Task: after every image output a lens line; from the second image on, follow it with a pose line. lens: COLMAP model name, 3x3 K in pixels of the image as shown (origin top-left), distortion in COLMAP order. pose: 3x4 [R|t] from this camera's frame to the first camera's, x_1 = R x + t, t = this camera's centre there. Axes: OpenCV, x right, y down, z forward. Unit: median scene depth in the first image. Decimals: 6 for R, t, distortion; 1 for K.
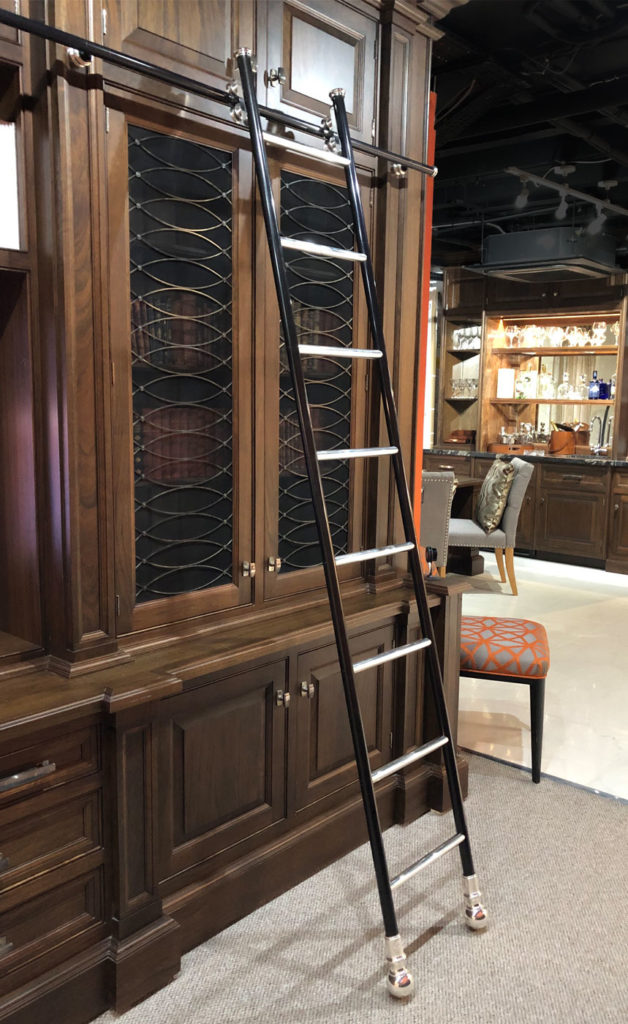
lens RADIAL K [[896.3, 0, 314.0], [0, 896.3, 512.0], [0, 0, 1]] dist [0.014345, 0.007779]
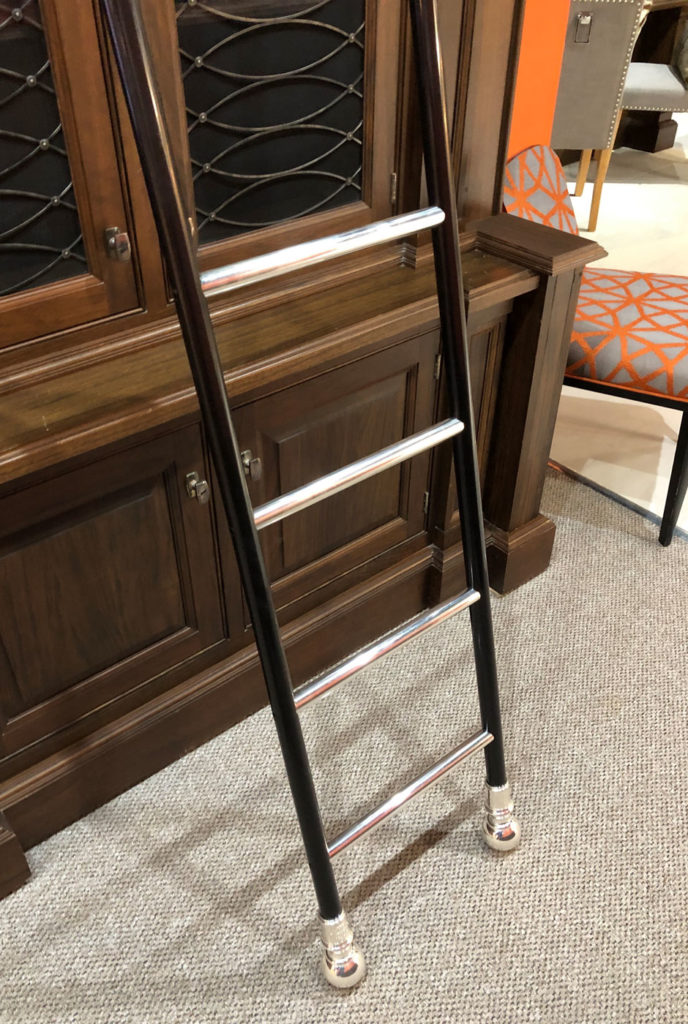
lens RADIAL K [[853.1, 0, 317.1], [0, 853.1, 515.3], [0, 0, 1]] dist [0.021252, 0.000115]
pose [[0.981955, 0.090549, -0.166027, 0.104273], [0.002971, 0.870427, 0.492289, -0.031617], [0.189091, -0.483899, 0.854451, 0.444488]]
